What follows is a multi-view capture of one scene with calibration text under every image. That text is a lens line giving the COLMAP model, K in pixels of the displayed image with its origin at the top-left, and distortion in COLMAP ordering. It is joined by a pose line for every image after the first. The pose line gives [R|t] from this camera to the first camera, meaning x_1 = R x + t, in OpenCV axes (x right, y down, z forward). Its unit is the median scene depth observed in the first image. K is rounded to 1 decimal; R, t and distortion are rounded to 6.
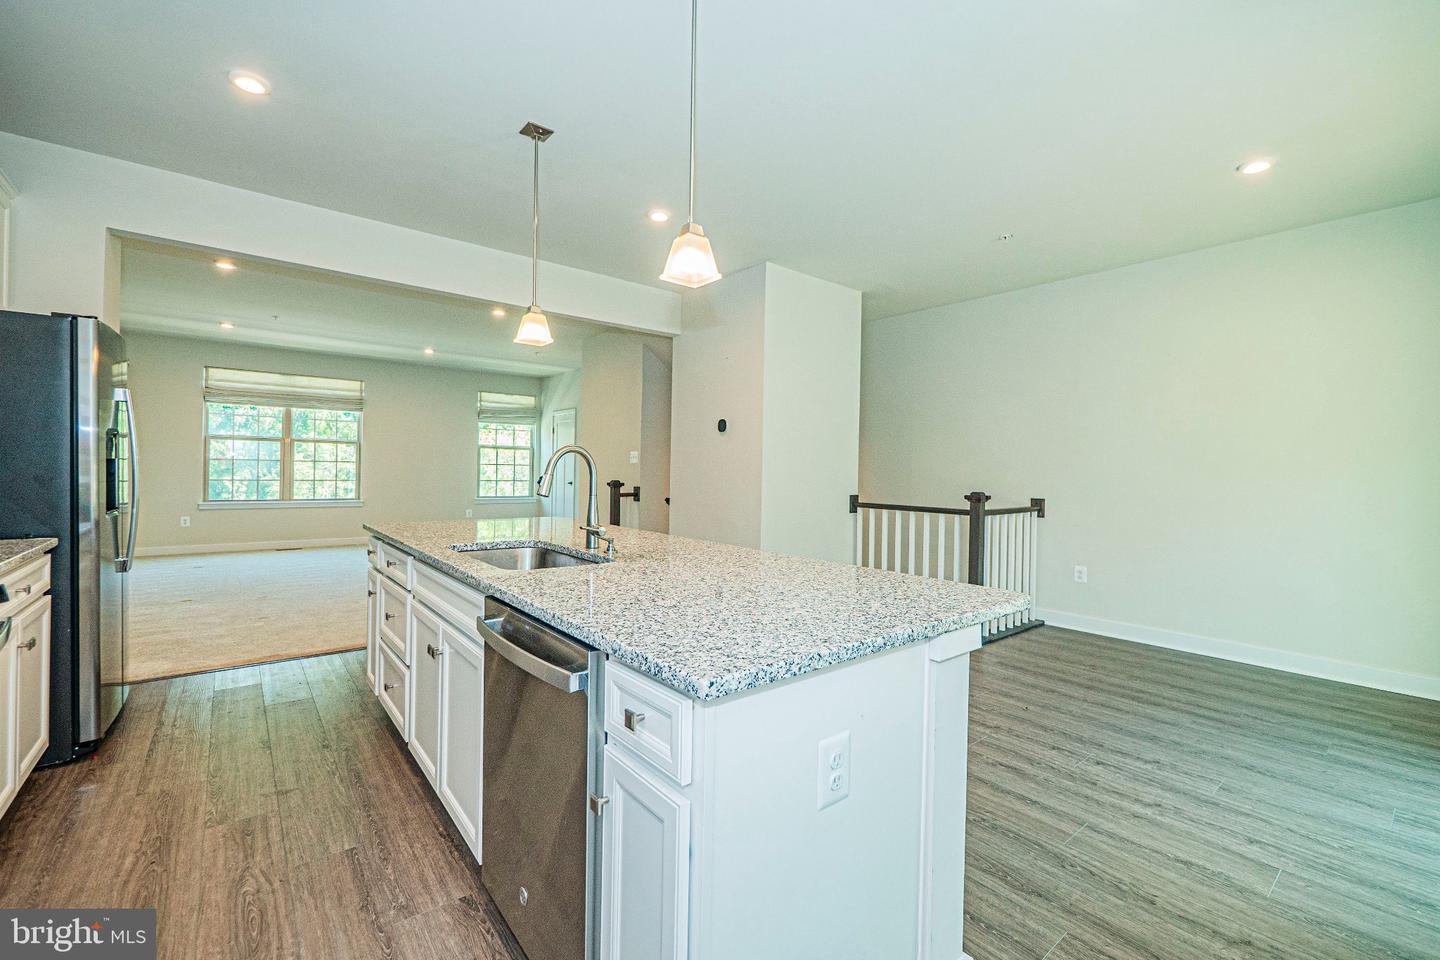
lens RADIAL K [[606.8, 0, 718.6], [0, 606.8, 472.0], [0, 0, 1]] dist [-0.002892, -0.000505]
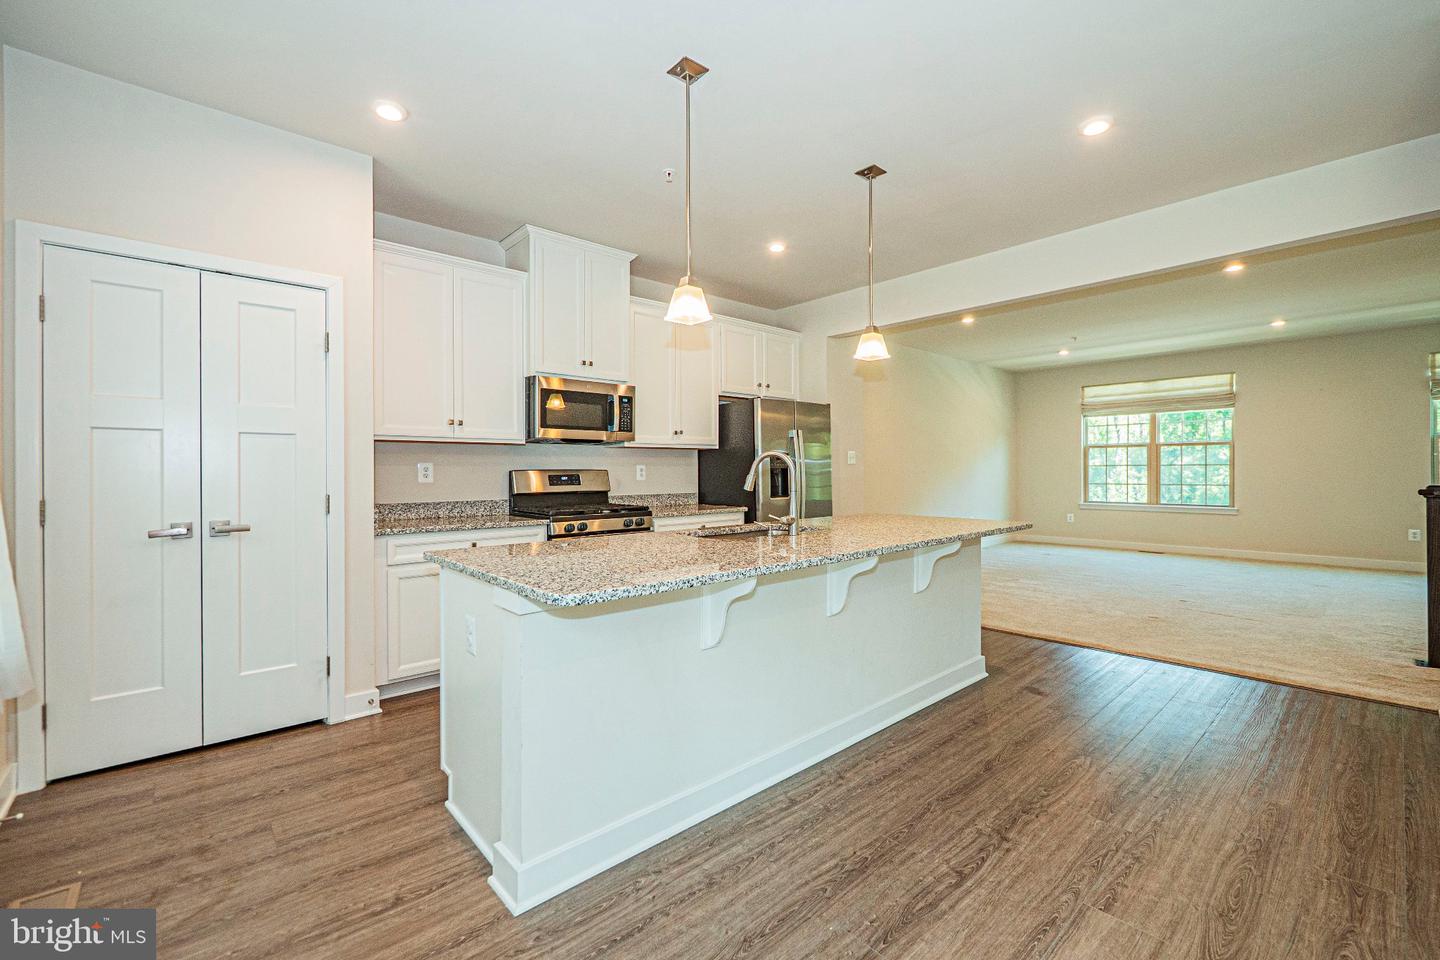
lens RADIAL K [[606.8, 0, 718.6], [0, 606.8, 472.0], [0, 0, 1]] dist [-0.002892, -0.000505]
pose [[0.051782, -0.015697, -0.998535, 0.269911], [0.004143, 0.999871, -0.015503, 0.005536], [0.998650, -0.003334, 0.051841, 0.218773]]
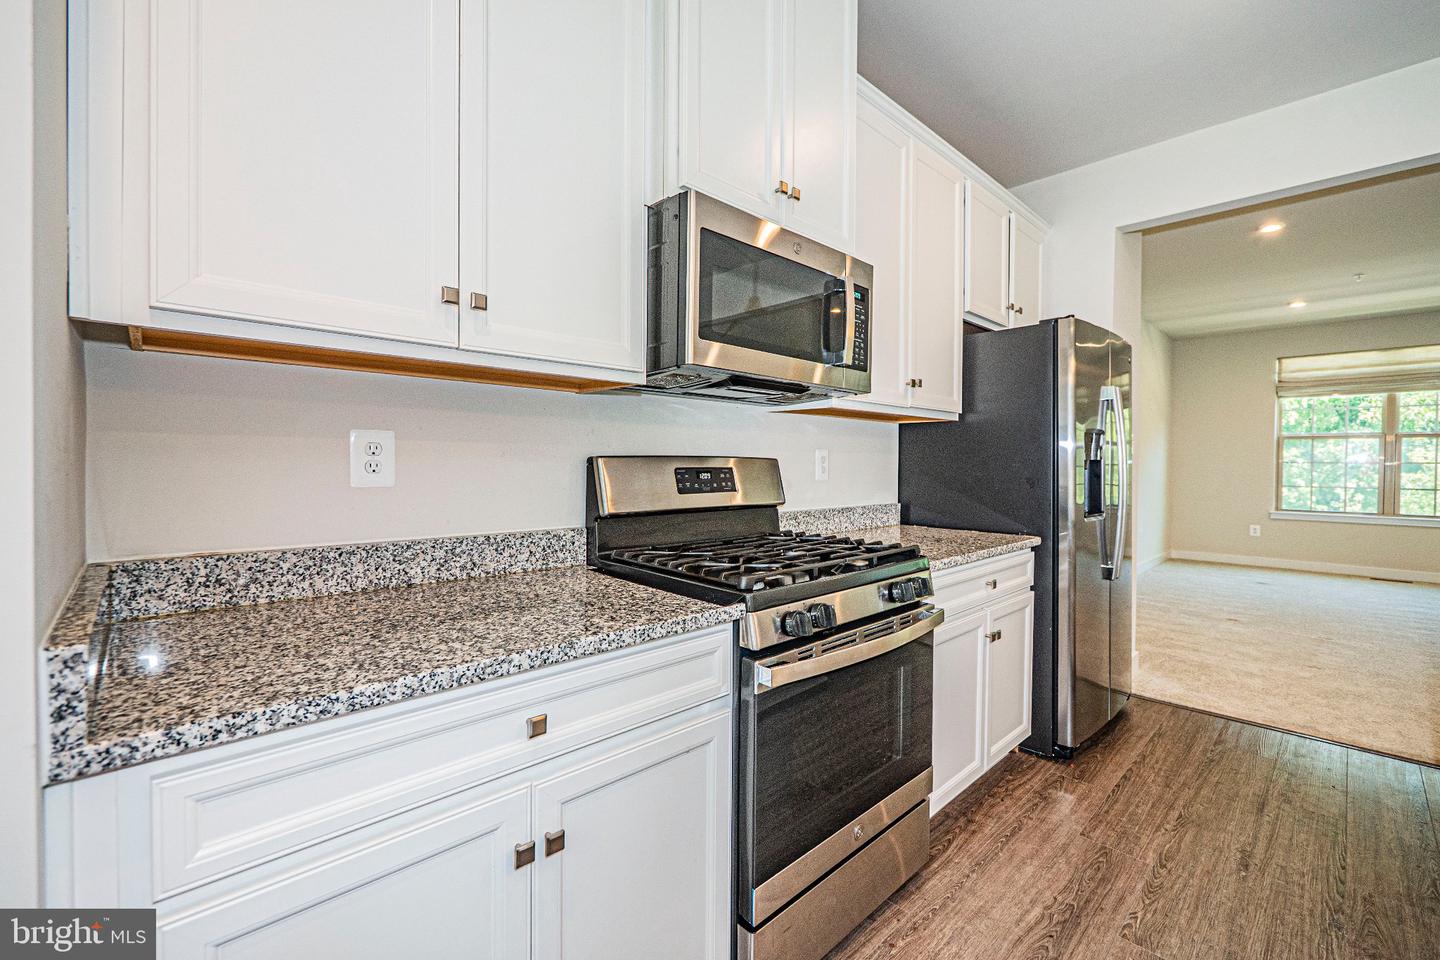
lens RADIAL K [[606.8, 0, 718.6], [0, 606.8, 472.0], [0, 0, 1]] dist [-0.002892, -0.000505]
pose [[0.083664, -0.001231, -0.996493, -0.029311], [-0.008310, 0.999964, -0.001933, 0.001109], [0.996459, 0.008443, 0.083651, 0.100426]]
